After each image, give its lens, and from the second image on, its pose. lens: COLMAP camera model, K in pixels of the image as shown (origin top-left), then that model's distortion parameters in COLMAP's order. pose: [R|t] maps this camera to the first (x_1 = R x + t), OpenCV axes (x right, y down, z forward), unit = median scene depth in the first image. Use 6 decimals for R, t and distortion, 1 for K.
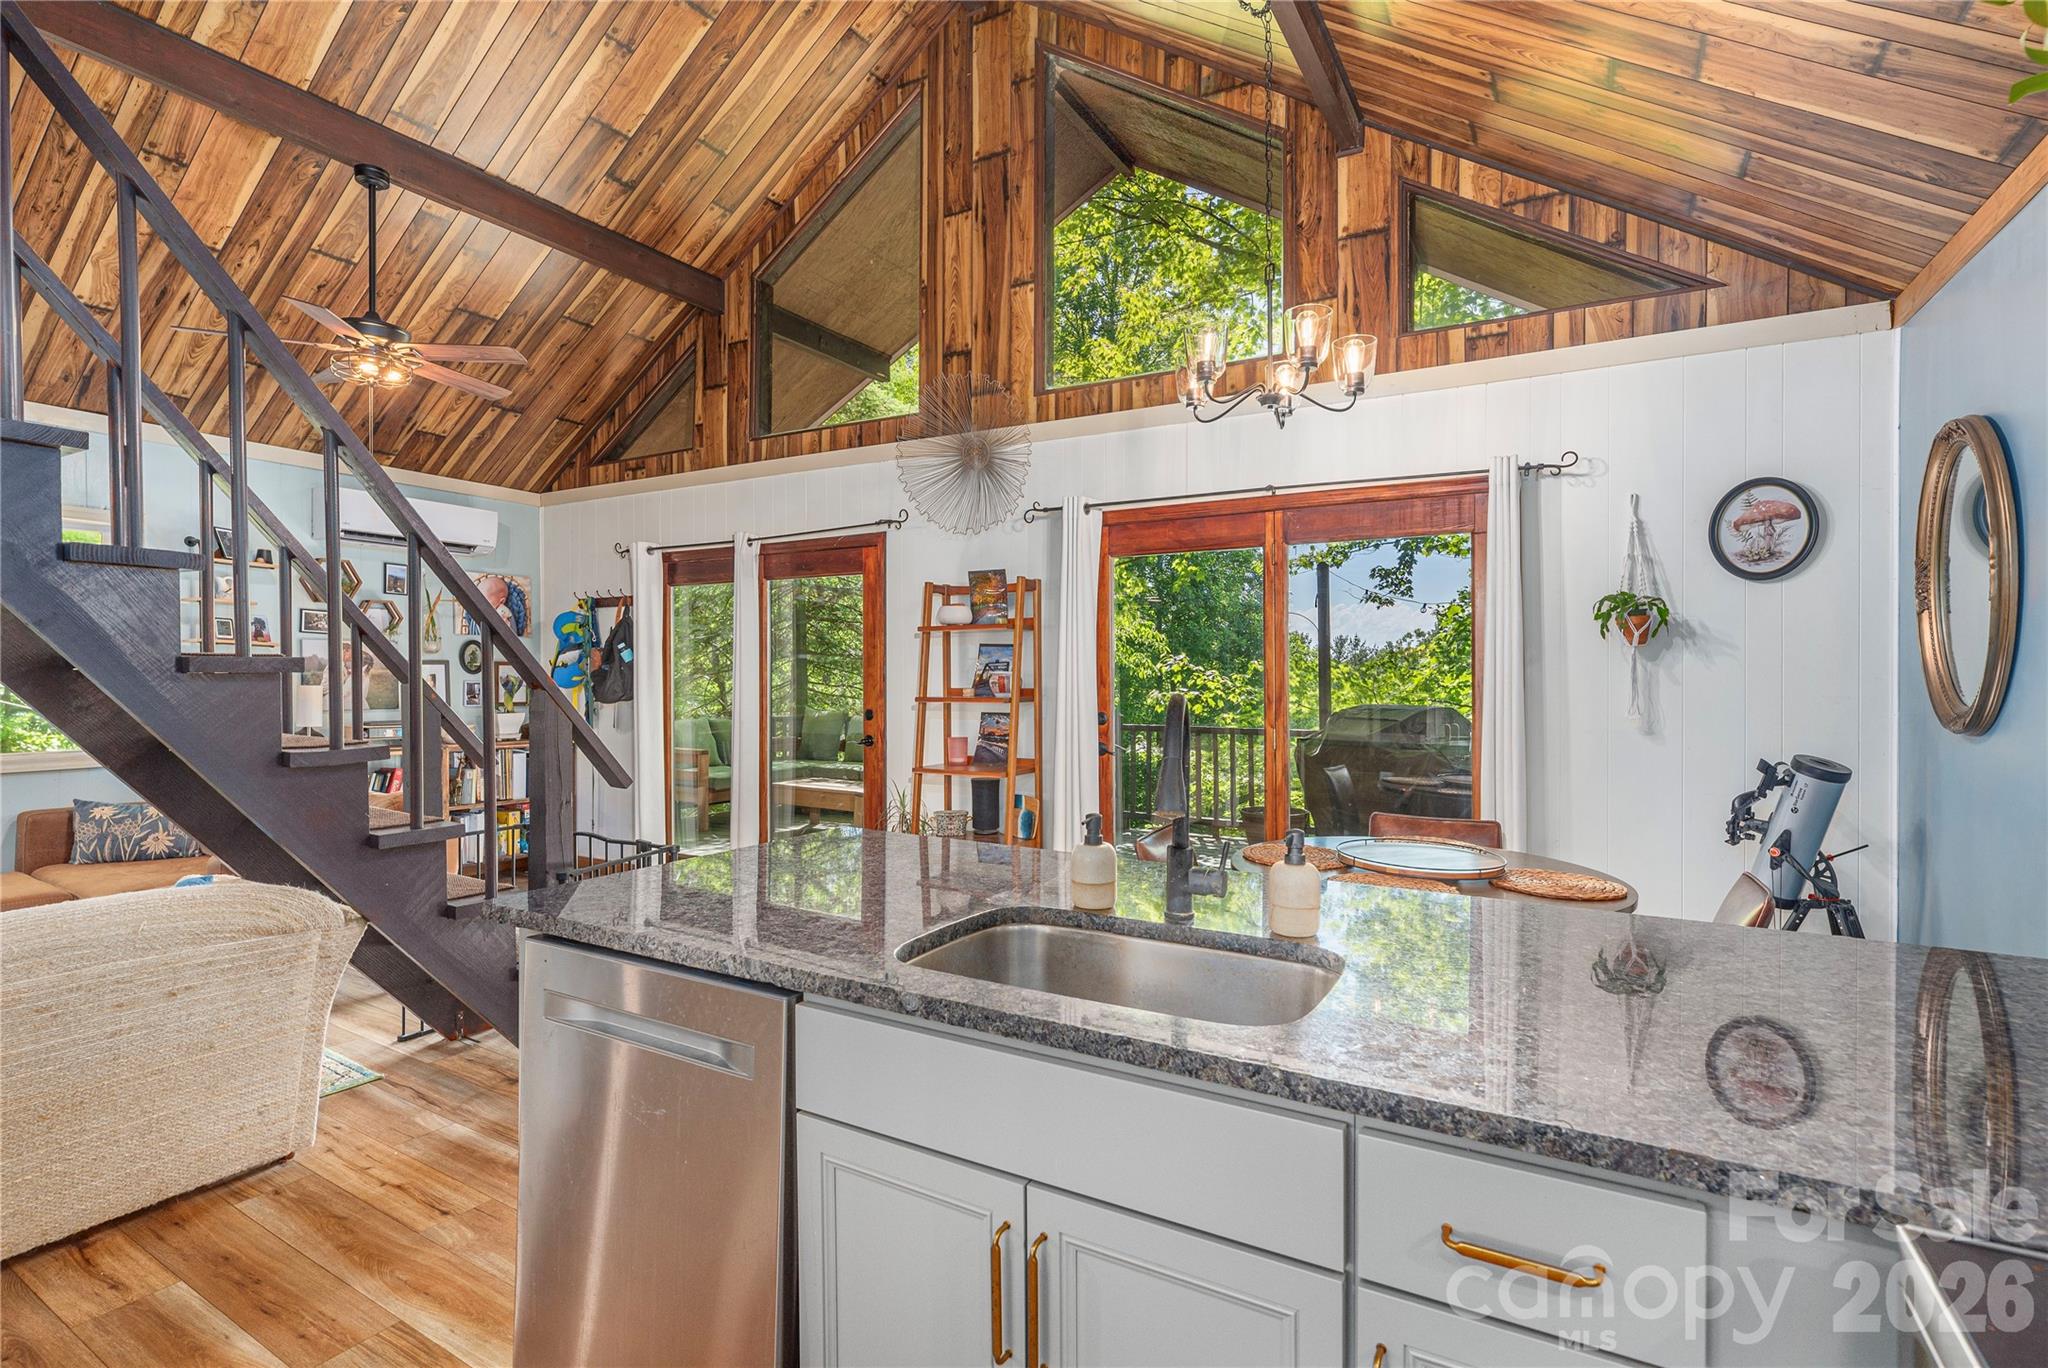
lens RADIAL K [[977.4, 0, 1024.0], [0, 977.4, 684.0], [0, 0, 1]] dist [-0.001744, -0.000535]
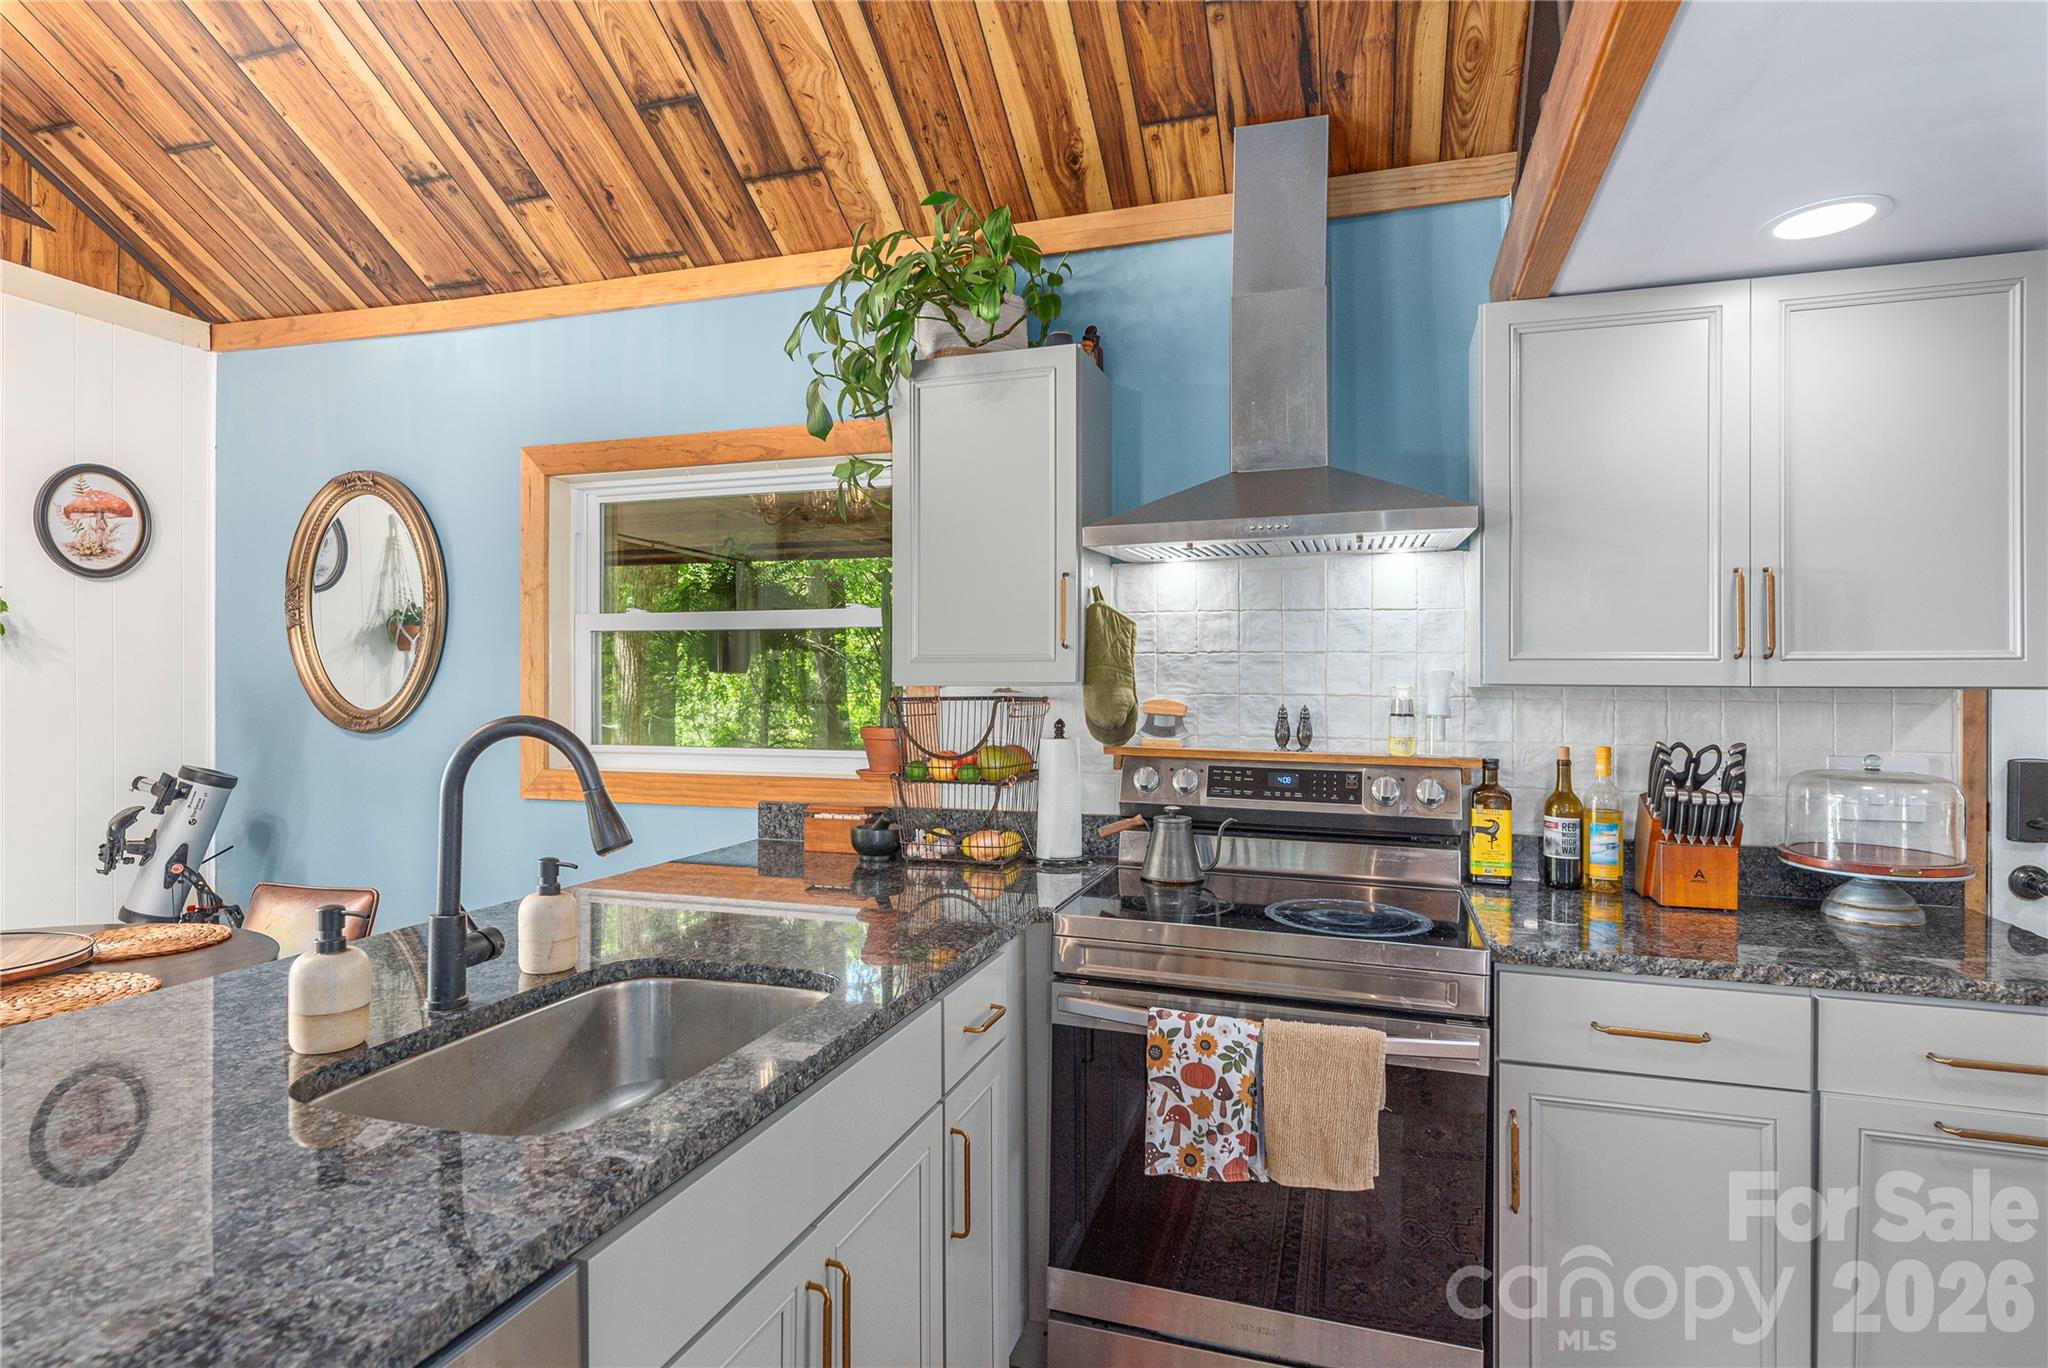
lens RADIAL K [[1065.4, 0, 1028.9], [0, 1065.4, 682.2], [0, 0, 1]] dist [-0.002738, 0.000190]
pose [[-0.210099, -0.002364, 0.977677, -0.385376], [0.005081, 0.999981, 0.003510, -0.009200], [-0.977667, 0.005705, -0.210083, 0.364235]]
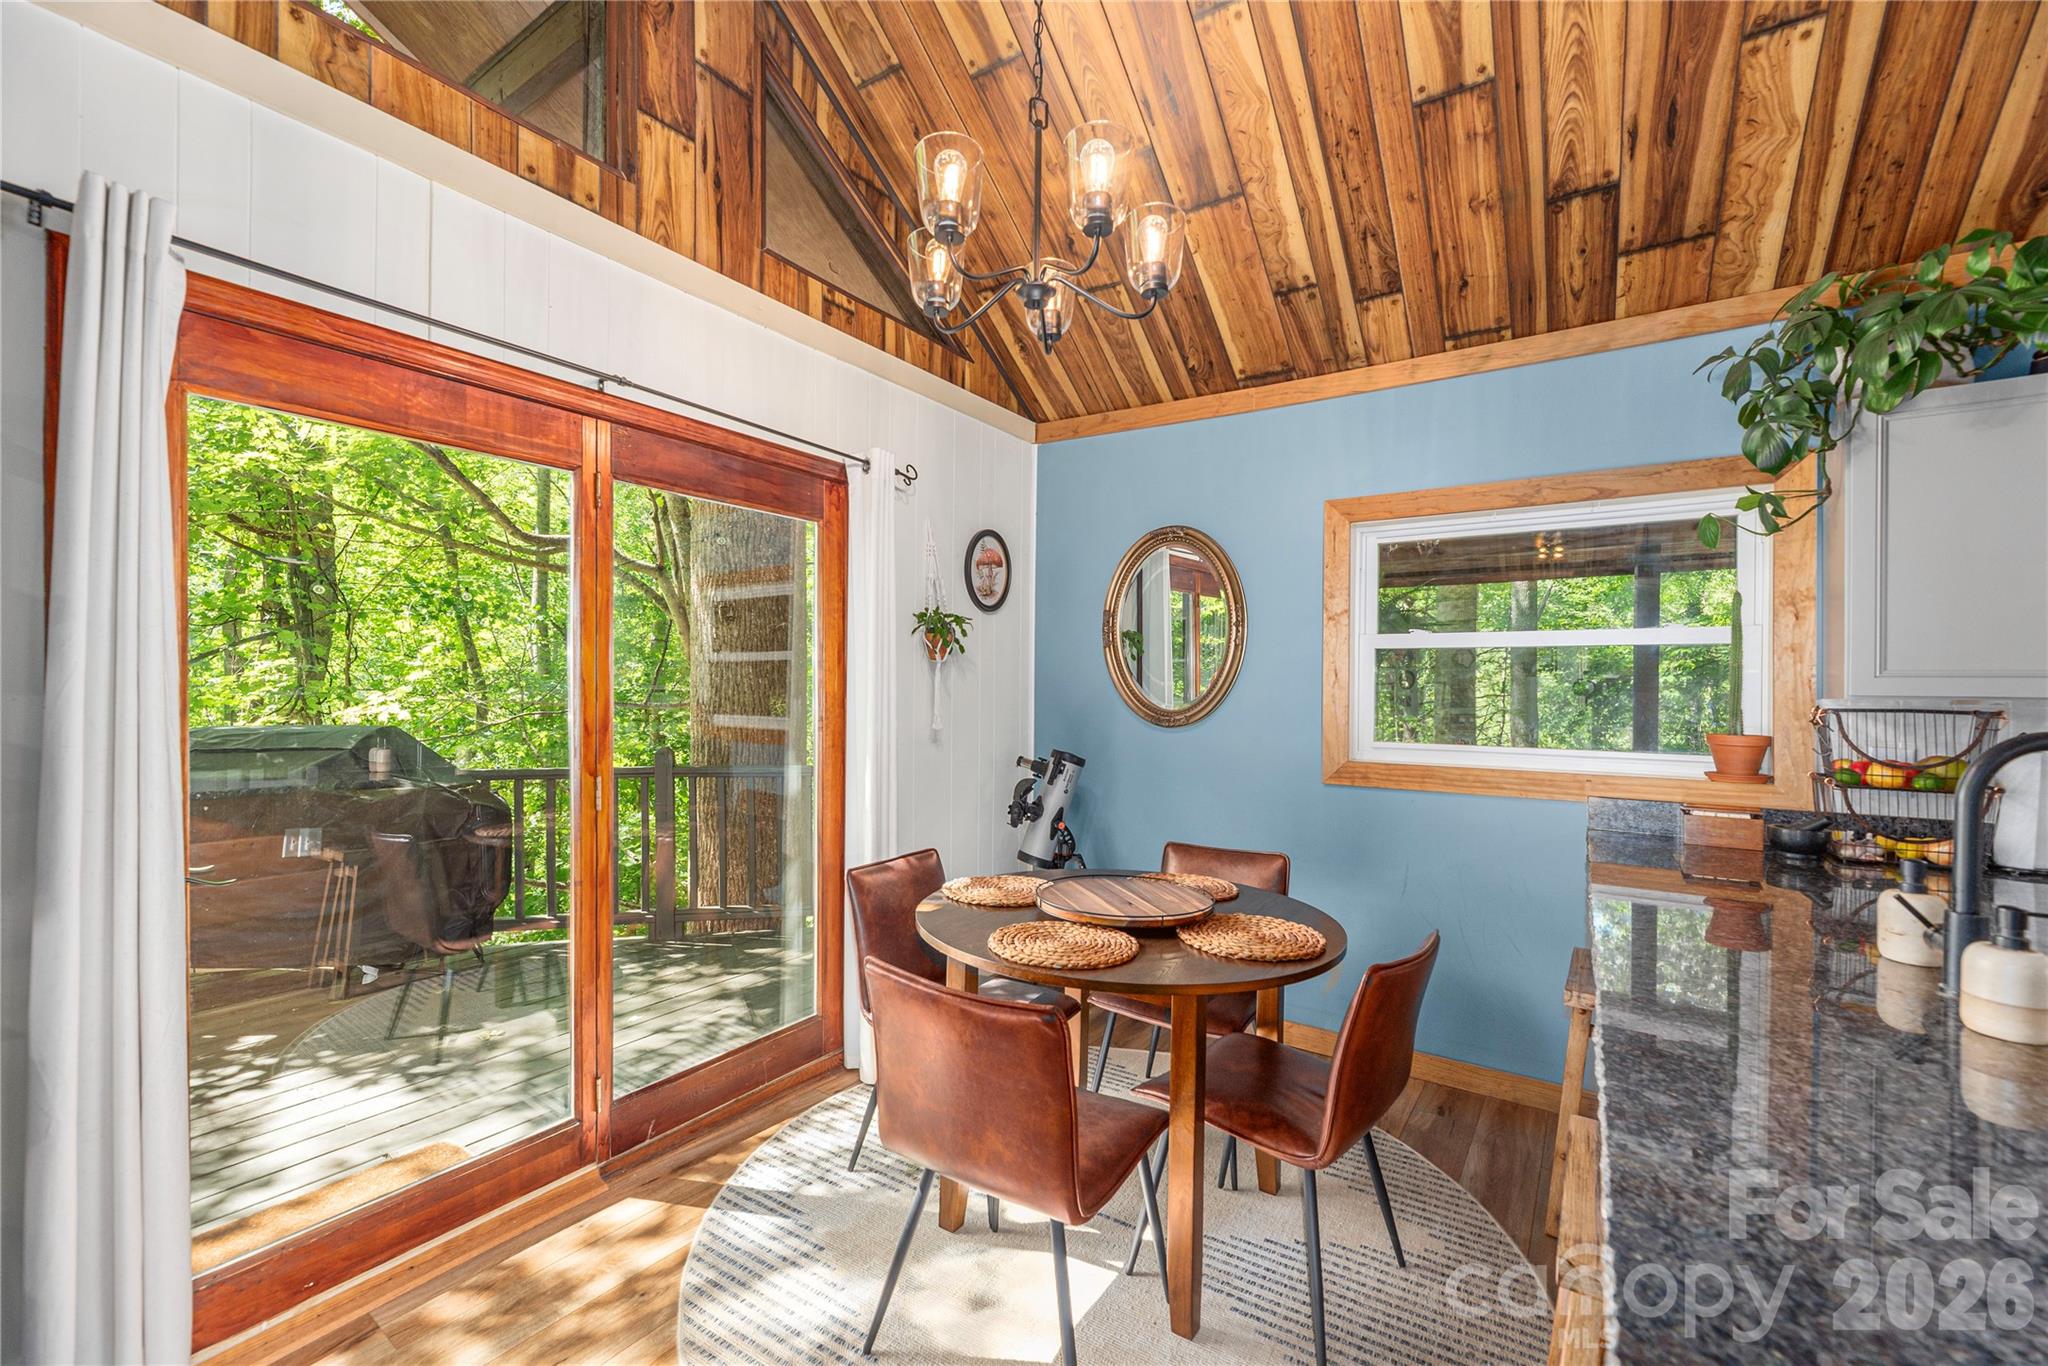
lens RADIAL K [[844.0, 0, 1015.2], [0, 844.0, 682.7], [0, 0, 1]] dist [-0.003455, 0.000438]
pose [[0.073375, 0.000429, 0.997304, -0.314882], [-0.001500, 0.999999, -0.000319, -0.015250], [-0.997303, -0.001473, 0.073376, 0.887628]]
